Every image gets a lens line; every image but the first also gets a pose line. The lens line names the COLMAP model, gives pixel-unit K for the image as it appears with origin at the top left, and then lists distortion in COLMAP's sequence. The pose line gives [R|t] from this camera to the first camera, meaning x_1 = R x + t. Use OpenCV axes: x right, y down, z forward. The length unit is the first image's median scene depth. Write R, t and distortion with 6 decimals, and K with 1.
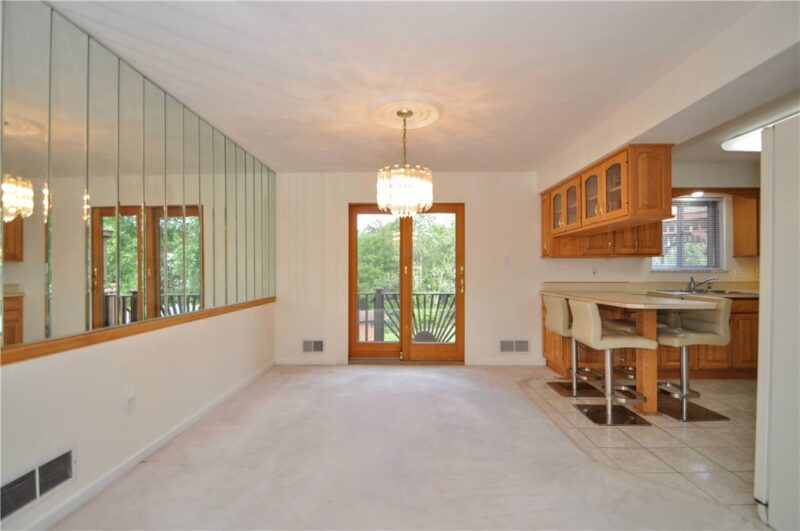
lens RADIAL K [[353.7, 0, 402.8], [0, 353.7, 268.8], [0, 0, 1]] dist [-0.001744, -0.000526]
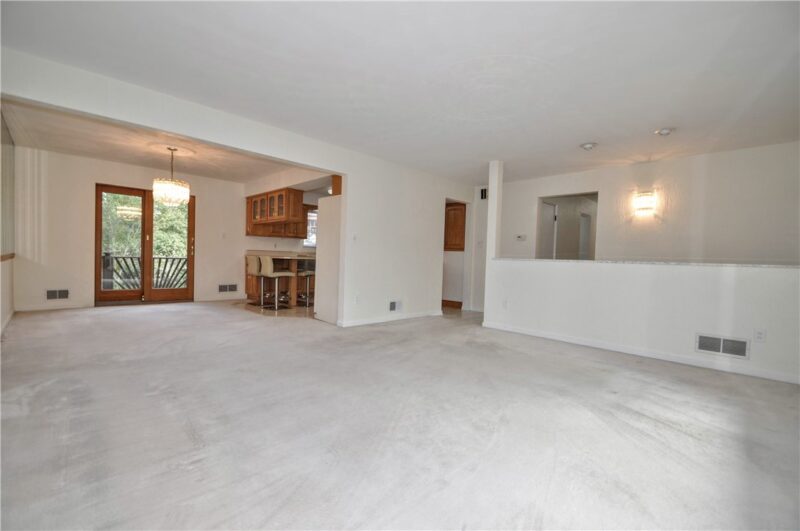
lens RADIAL K [[353.7, 0, 402.8], [0, 353.7, 268.8], [0, 0, 1]] dist [-0.001744, -0.000526]
pose [[0.695252, 0.001413, 0.718765, -0.315359], [-0.035967, 0.998814, 0.032828, 0.047559], [-0.717866, -0.048676, 0.694478, -0.755777]]
